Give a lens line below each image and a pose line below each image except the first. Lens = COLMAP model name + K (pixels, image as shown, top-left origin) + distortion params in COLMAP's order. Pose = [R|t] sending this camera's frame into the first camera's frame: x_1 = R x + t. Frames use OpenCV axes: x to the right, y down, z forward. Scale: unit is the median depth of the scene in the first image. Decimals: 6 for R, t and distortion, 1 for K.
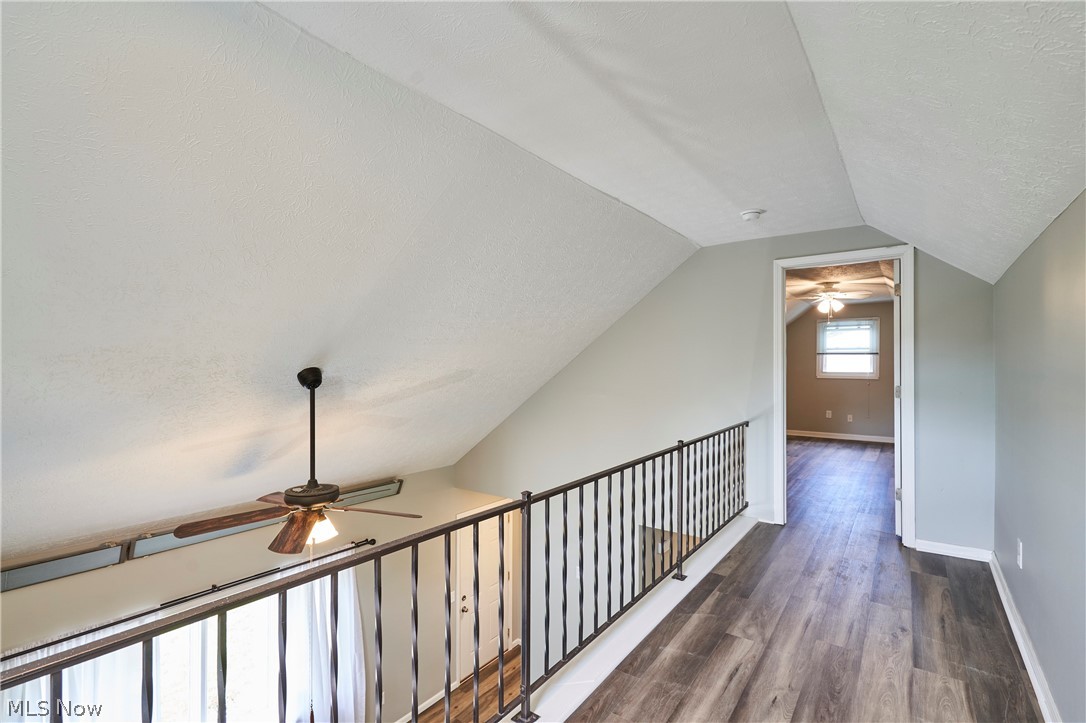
lens RADIAL K [[502.7, 0, 543.8], [0, 502.7, 366.0], [0, 0, 1]] dist [0.000025, 0.000399]
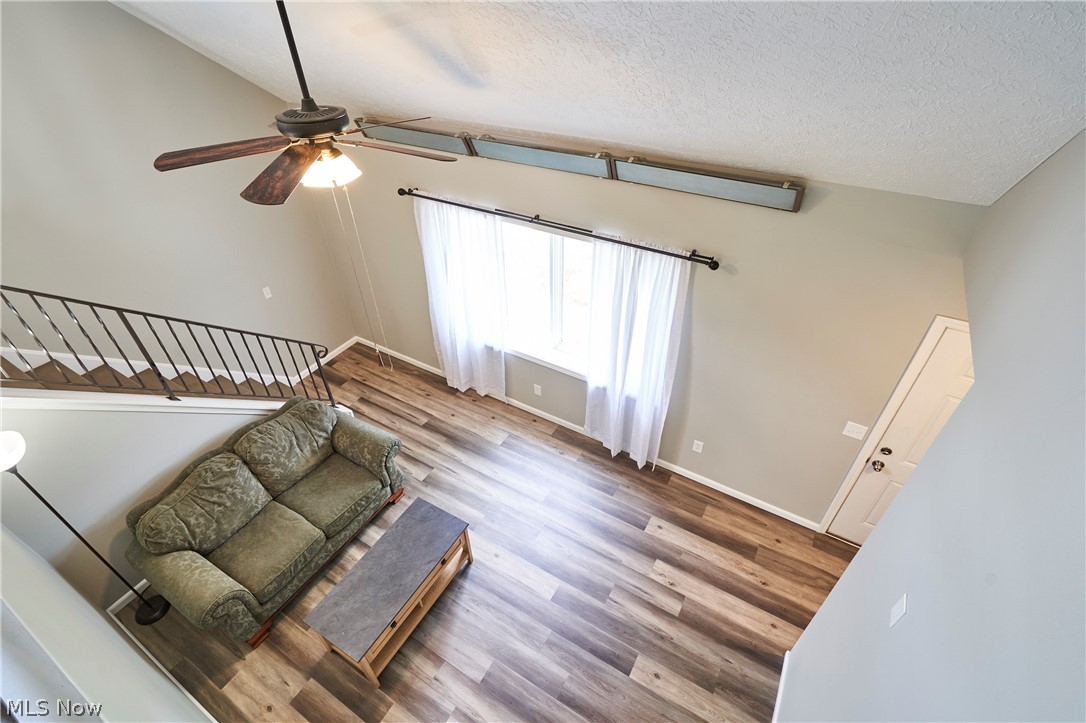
lens RADIAL K [[502.7, 0, 543.8], [0, 502.7, 366.0], [0, 0, 1]] dist [0.000025, 0.000399]
pose [[0.105012, 0.598375, -0.794305, 0.241921], [-0.004773, 0.799015, 0.601292, 0.067102], [0.994459, -0.059352, 0.086762, 0.745241]]
